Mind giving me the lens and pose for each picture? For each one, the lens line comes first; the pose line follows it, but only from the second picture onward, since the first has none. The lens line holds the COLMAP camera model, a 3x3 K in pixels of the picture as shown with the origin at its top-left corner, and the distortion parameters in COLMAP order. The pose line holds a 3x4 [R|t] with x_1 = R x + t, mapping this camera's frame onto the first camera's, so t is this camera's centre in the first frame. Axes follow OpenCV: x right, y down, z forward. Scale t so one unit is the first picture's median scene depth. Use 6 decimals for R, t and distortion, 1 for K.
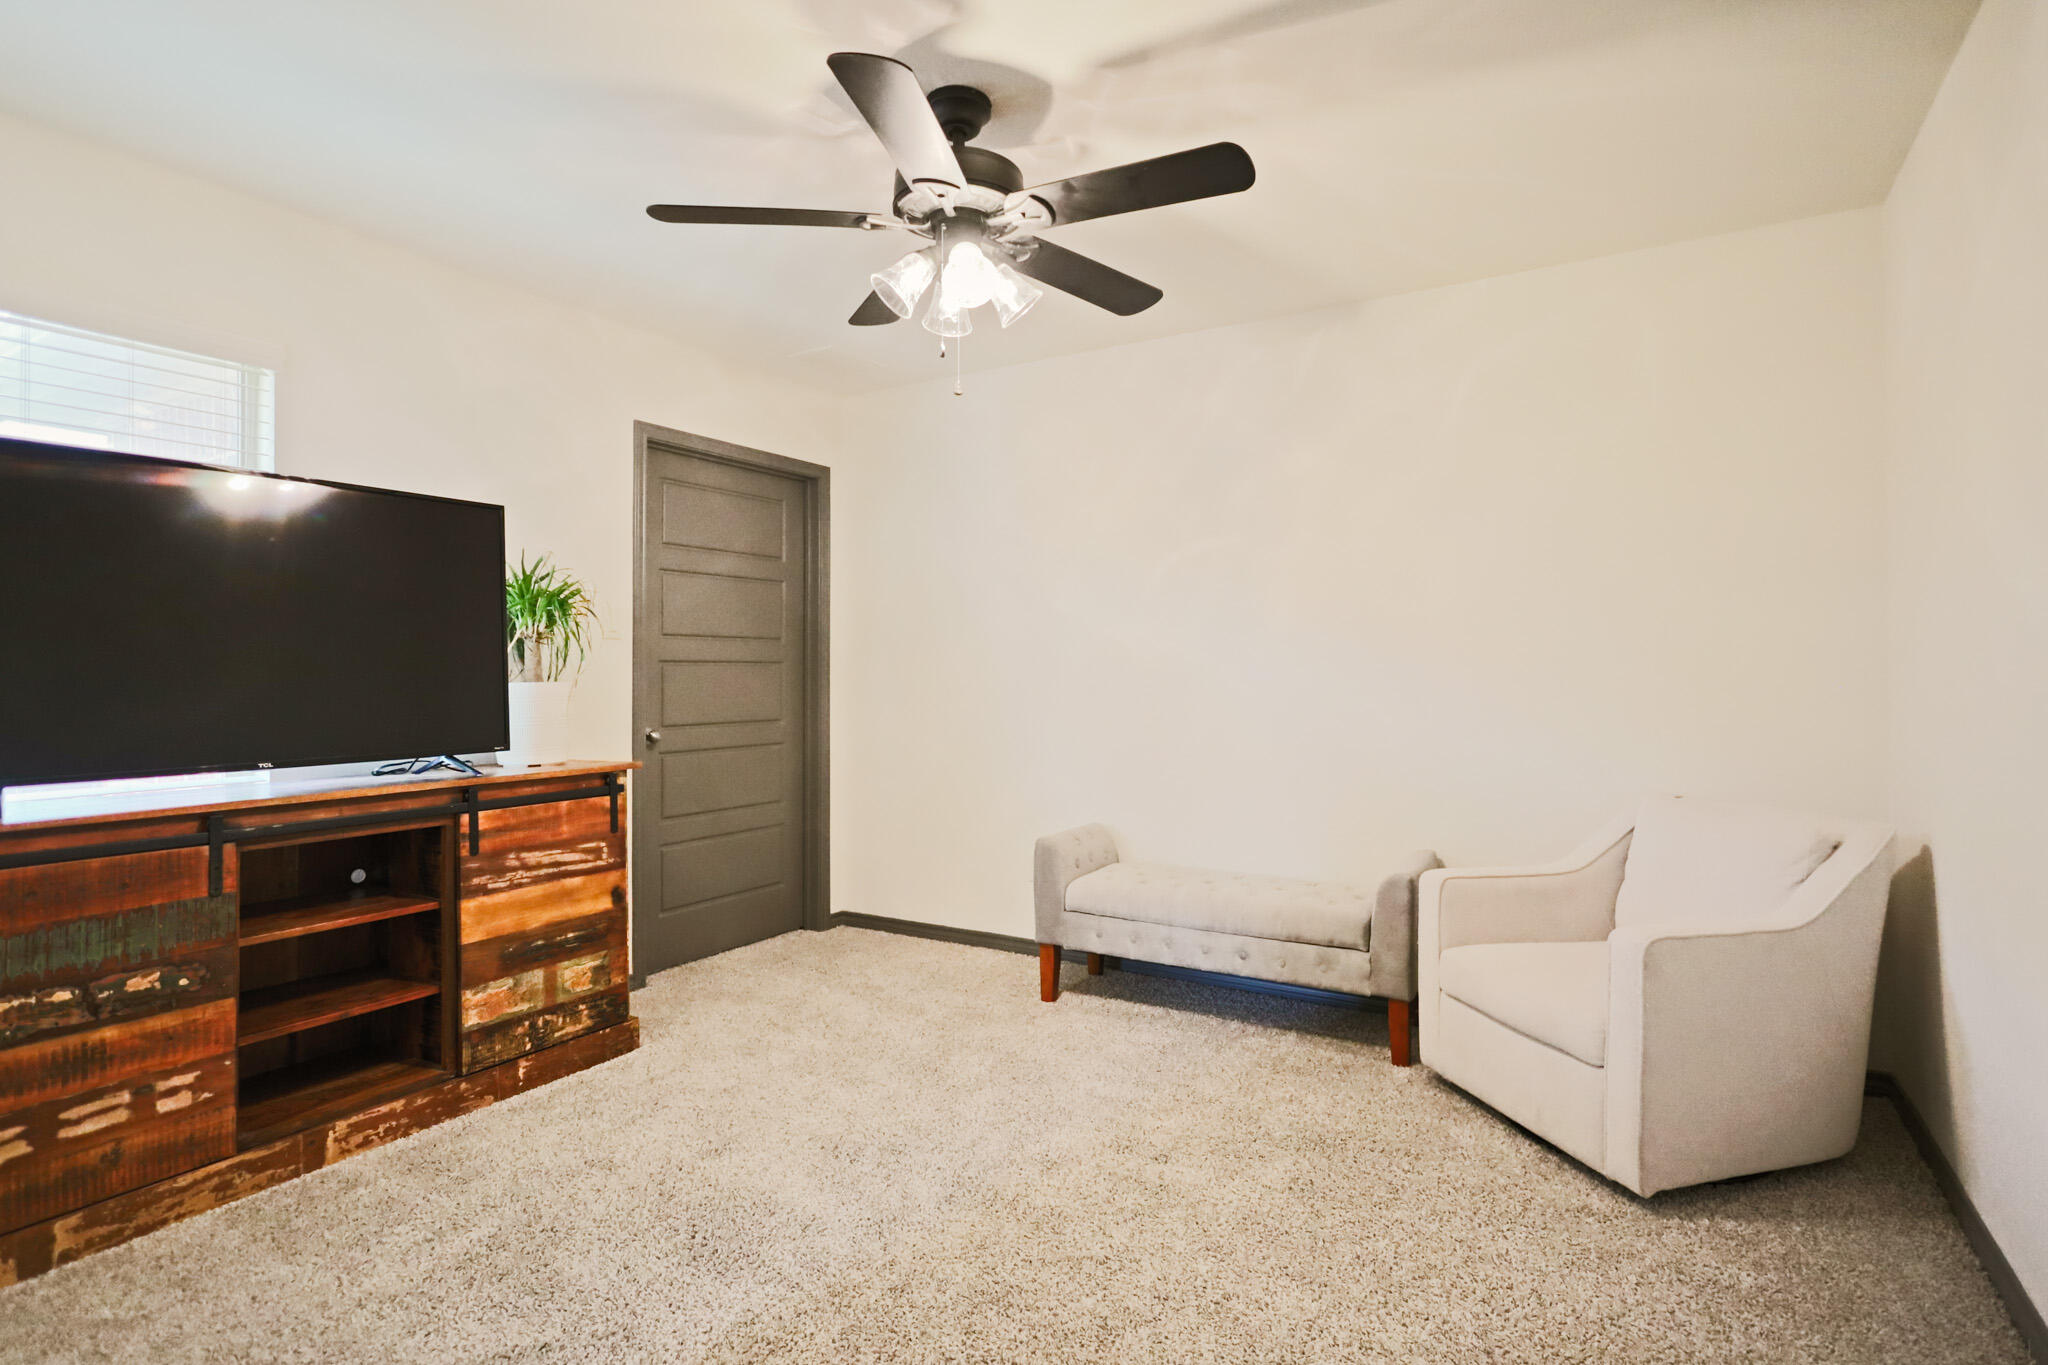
lens RADIAL K [[1027.7, 0, 1029.9], [0, 1027.7, 675.5], [0, 0, 1]] dist [-0.003189, 0.001991]
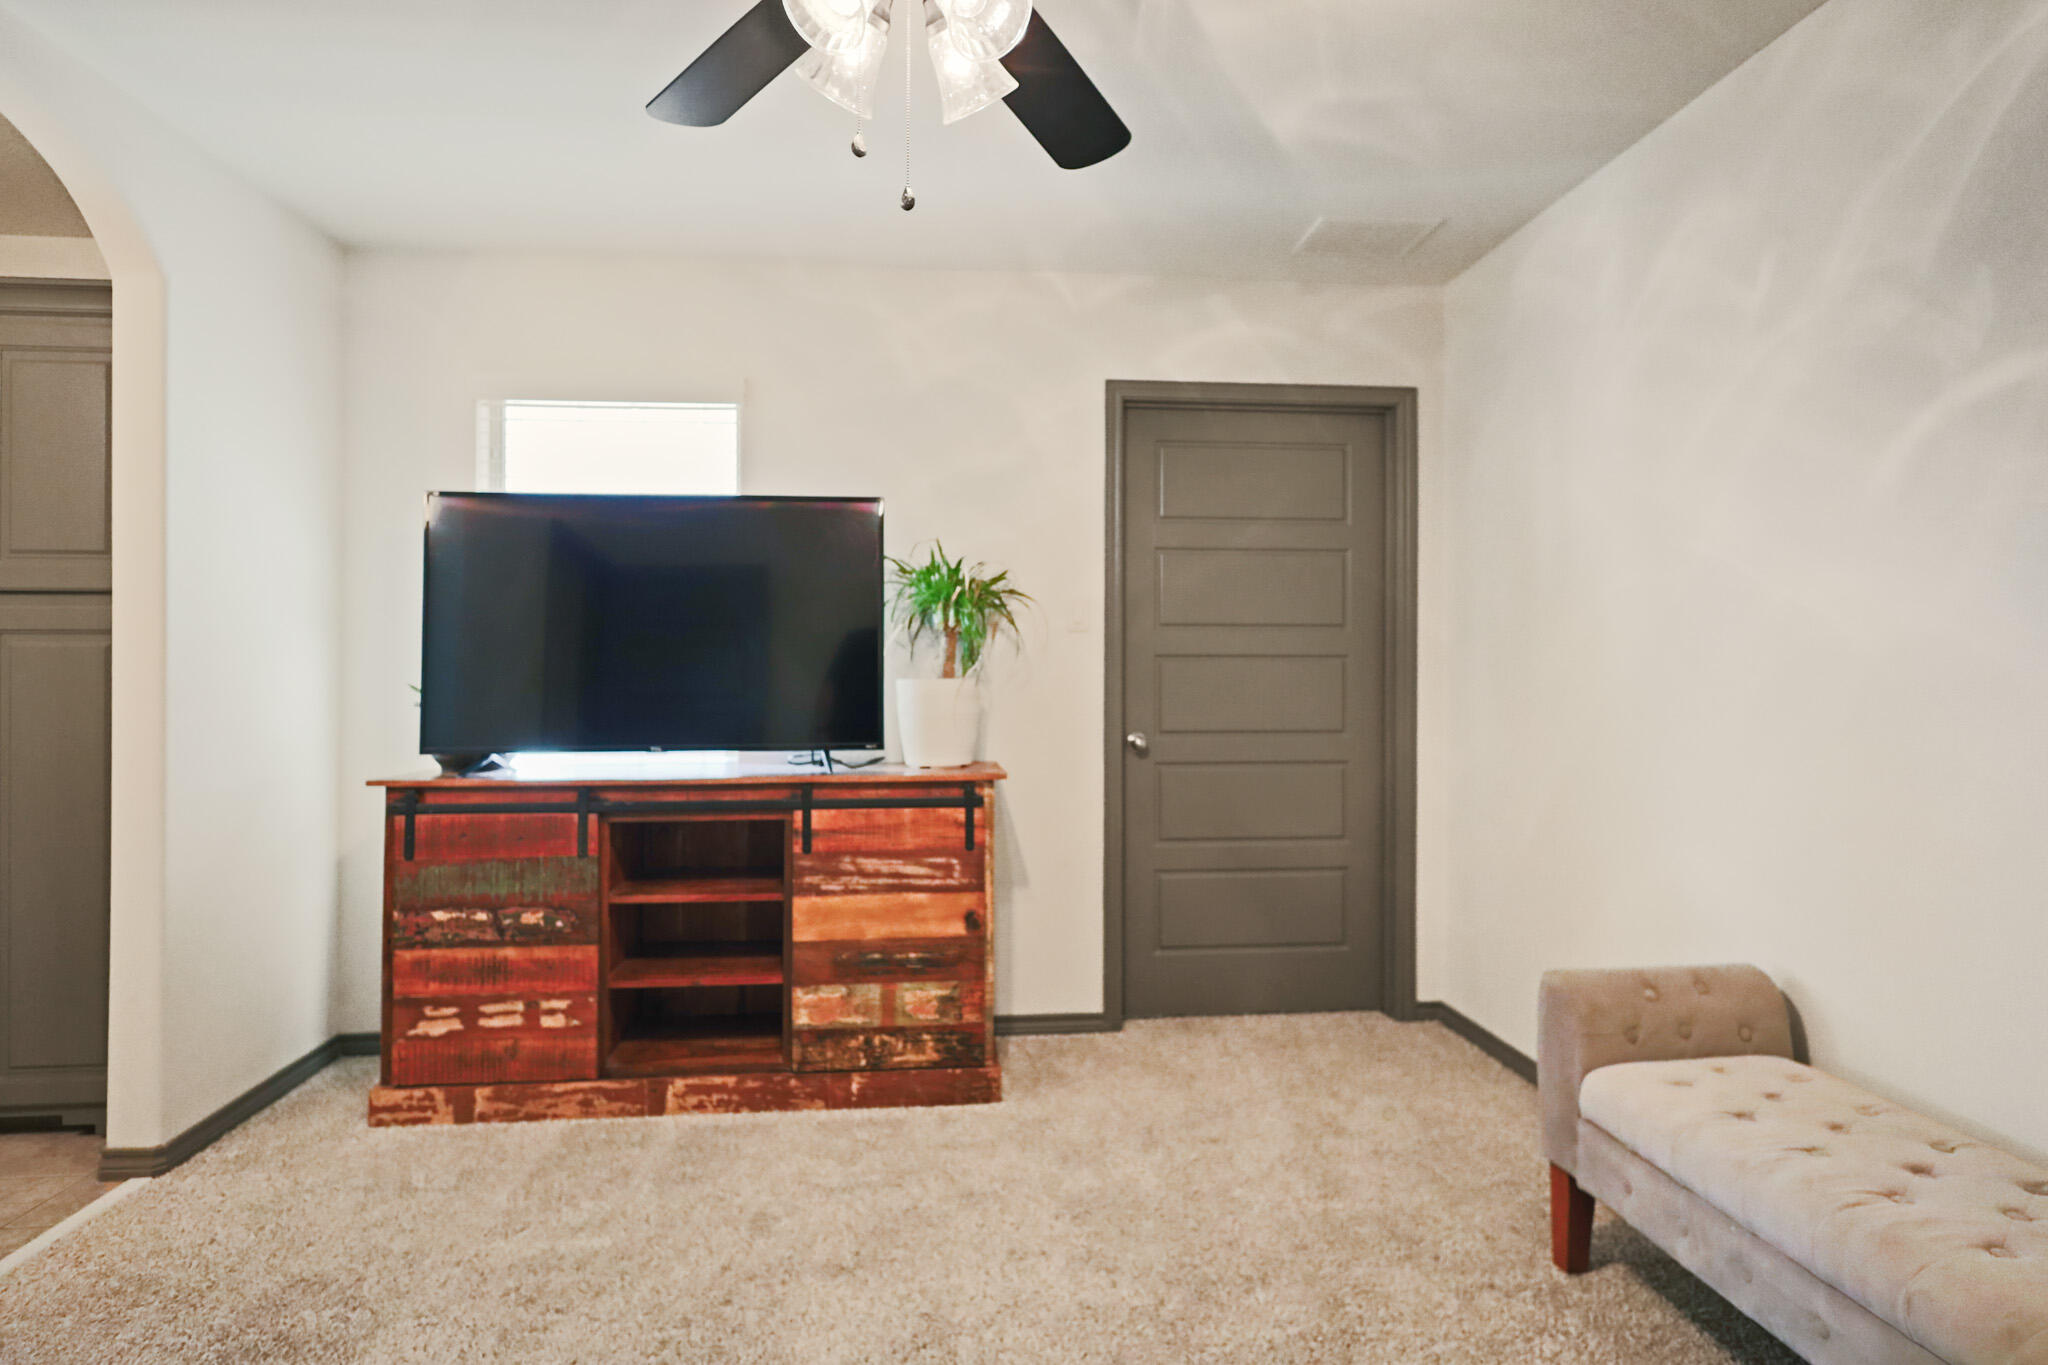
lens RADIAL K [[1027.7, 0, 1023.1], [0, 1027.7, 675.5], [0, 0, 1]] dist [-0.003189, 0.001991]
pose [[0.593879, 0.010317, -0.804488, 0.383494], [-0.006178, 0.999947, 0.008263, -0.006141], [0.804531, 0.000063, 0.593911, 0.588183]]
